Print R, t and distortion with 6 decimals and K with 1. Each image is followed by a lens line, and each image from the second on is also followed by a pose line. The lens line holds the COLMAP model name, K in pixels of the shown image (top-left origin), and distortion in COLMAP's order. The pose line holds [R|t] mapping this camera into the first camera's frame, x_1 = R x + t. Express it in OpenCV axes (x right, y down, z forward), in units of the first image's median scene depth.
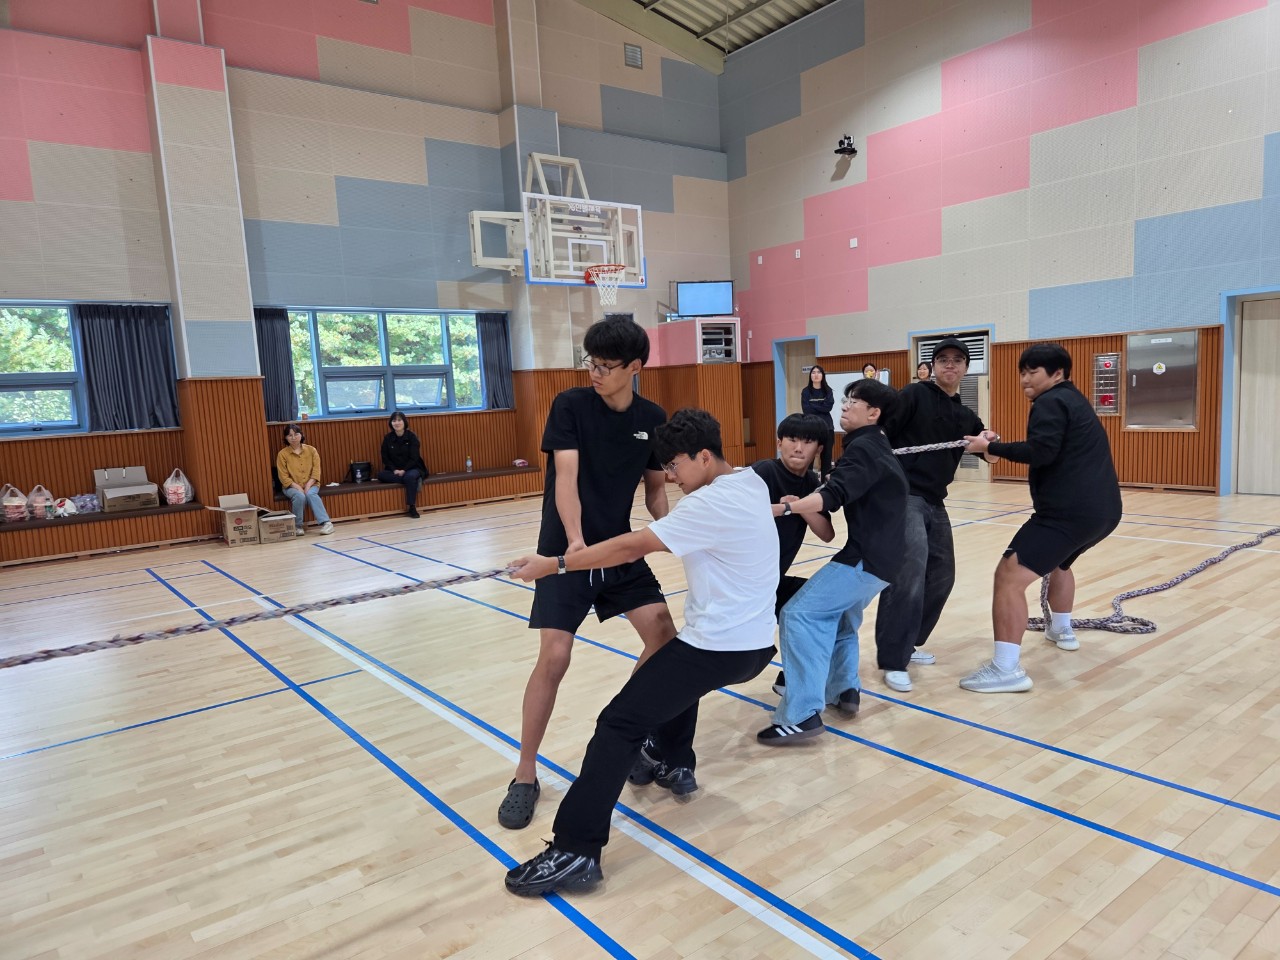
lens RADIAL K [[859.6, 0, 658.0], [0, 859.6, 492.7], [0, 0, 1]] dist [0.080575, -0.073678]
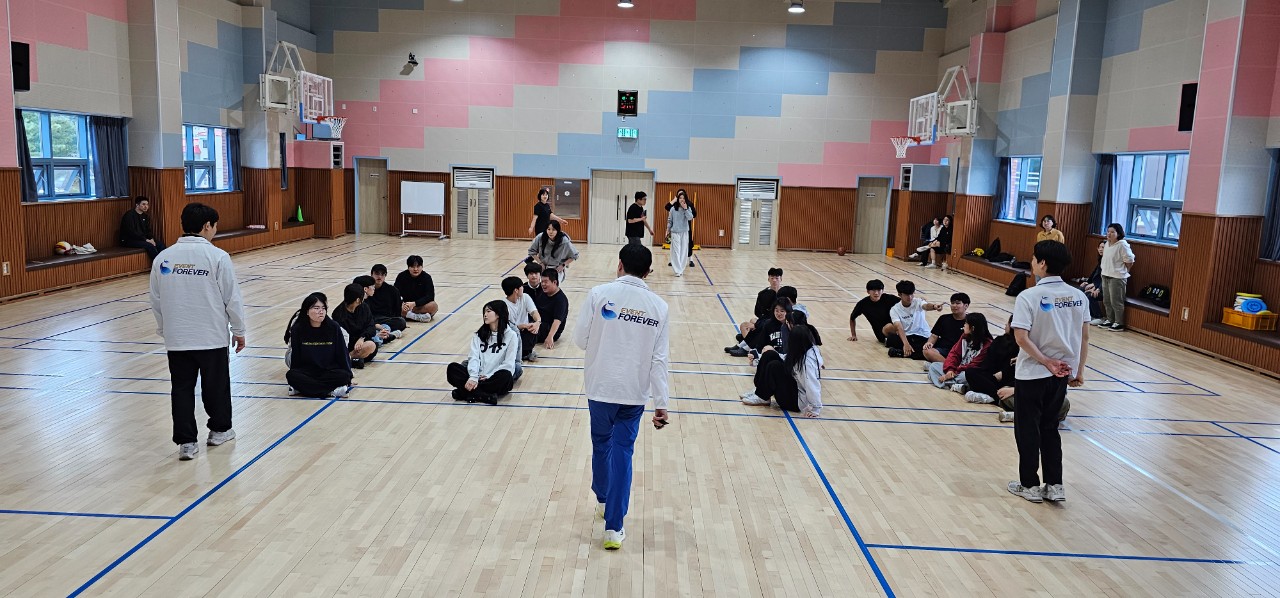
lens RADIAL K [[850.5, 0, 654.4], [0, 850.5, 291.6], [0, 0, 1]] dist [0.078938, -0.095721]
pose [[0.615754, -0.038103, 0.787017, -0.999208], [0.025025, 0.999272, 0.028800, 0.061774], [-0.787541, 0.001961, 0.616259, -0.577781]]
